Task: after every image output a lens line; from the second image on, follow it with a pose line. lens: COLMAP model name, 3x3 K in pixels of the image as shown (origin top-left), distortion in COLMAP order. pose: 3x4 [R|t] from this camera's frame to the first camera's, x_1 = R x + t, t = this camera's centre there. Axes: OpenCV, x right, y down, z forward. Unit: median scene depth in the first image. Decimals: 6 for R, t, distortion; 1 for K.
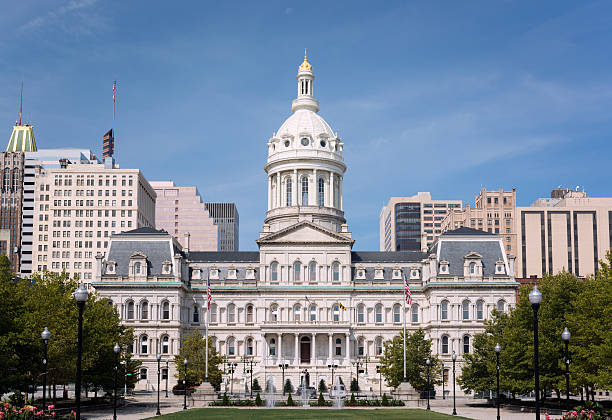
lens RADIAL K [[414.9, 0, 307.3], [0, 414.9, 176.2], [0, 0, 1]] dist [-0.006366, -0.000309]
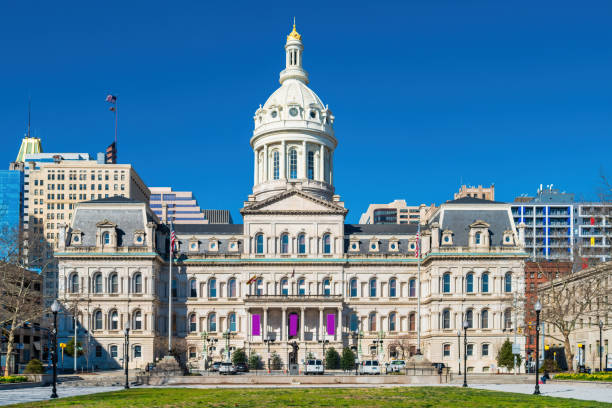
lens RADIAL K [[383.8, 0, 302.3], [0, 383.8, 204.4], [0, 0, 1]] dist [0.000536, -0.002244]
pose [[0.999749, 0.005924, 0.021599, -0.004797], [-0.007222, 0.998140, 0.060541, 0.092698], [-0.021200, -0.060681, 0.997932, 0.159140]]
